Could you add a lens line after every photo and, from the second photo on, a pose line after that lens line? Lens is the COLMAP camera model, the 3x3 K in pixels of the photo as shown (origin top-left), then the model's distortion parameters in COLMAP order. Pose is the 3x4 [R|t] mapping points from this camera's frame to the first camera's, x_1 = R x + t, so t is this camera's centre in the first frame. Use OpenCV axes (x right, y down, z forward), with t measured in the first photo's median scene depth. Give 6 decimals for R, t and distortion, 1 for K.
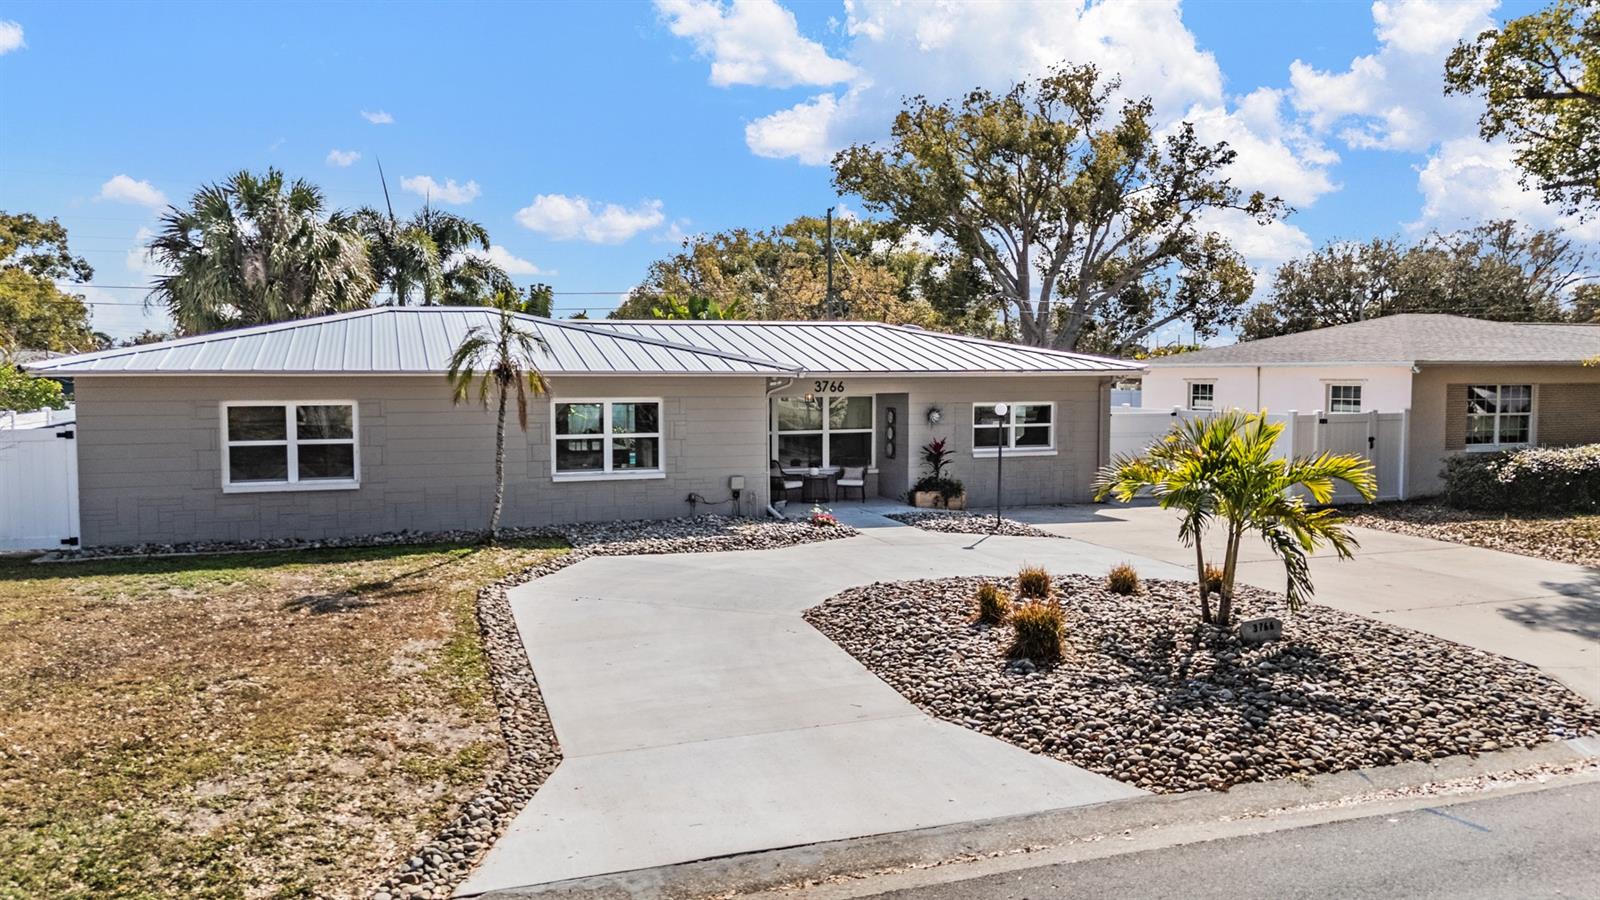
lens RADIAL K [[1182.6, 0, 800.0], [0, 1182.6, 450.0], [0, 0, 1]] dist [0.074096, -0.074507]
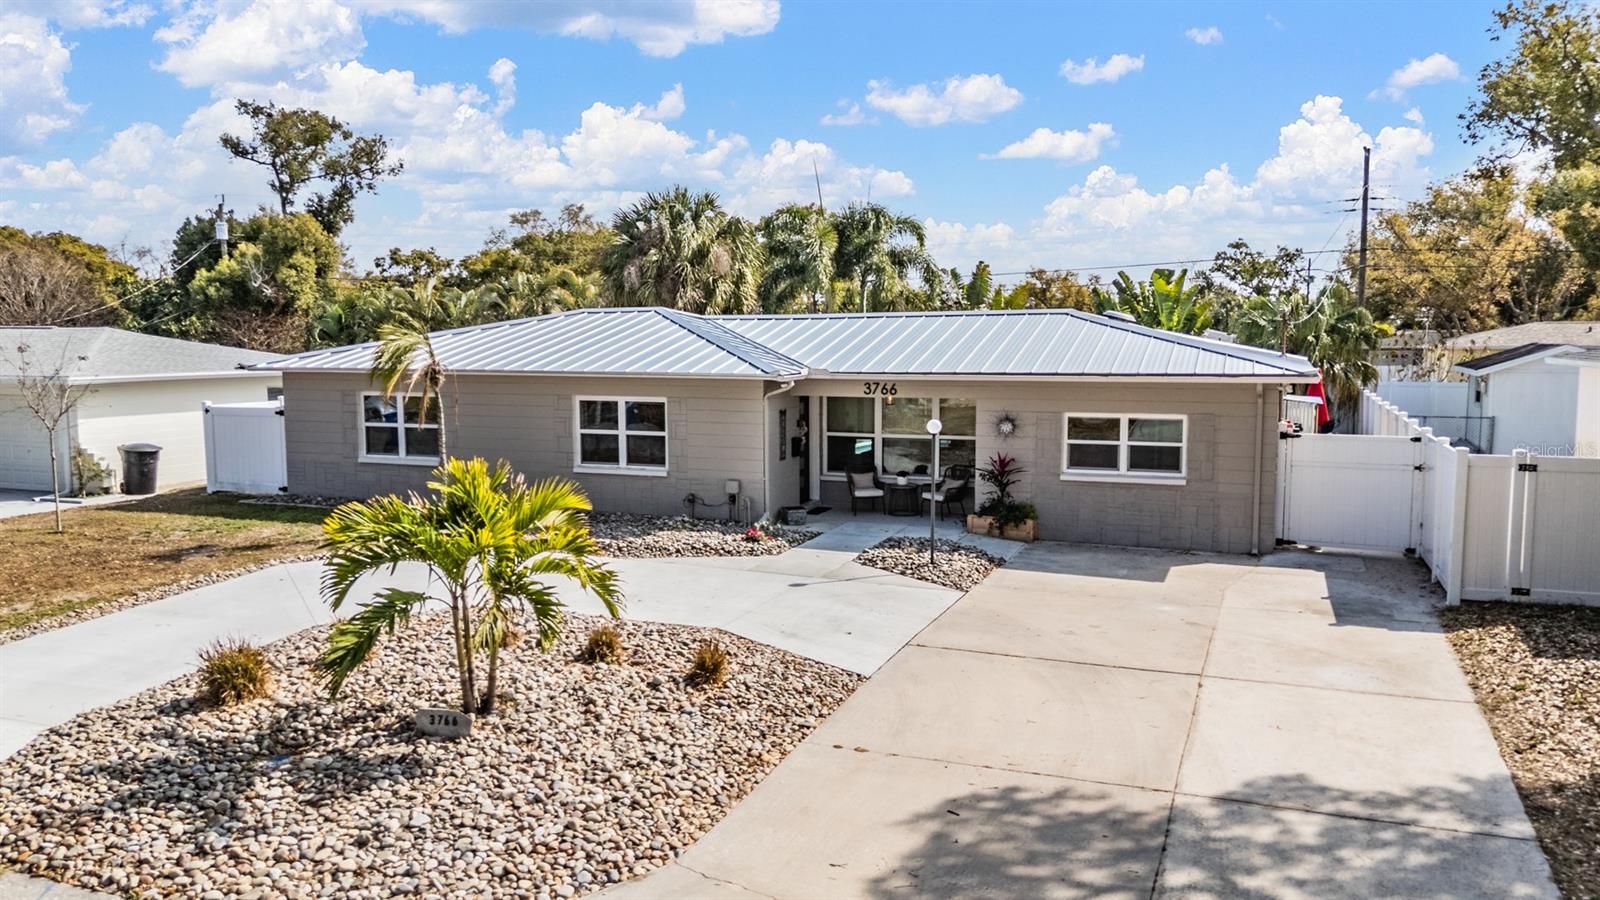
lens RADIAL K [[1182.6, 0, 800.0], [0, 1182.6, 450.0], [0, 0, 1]] dist [0.074096, -0.074507]
pose [[0.743127, 0.064876, -0.665998, 0.648443], [-0.043342, 0.997866, 0.048843, -0.053906], [0.667745, -0.007431, 0.744353, 0.317143]]
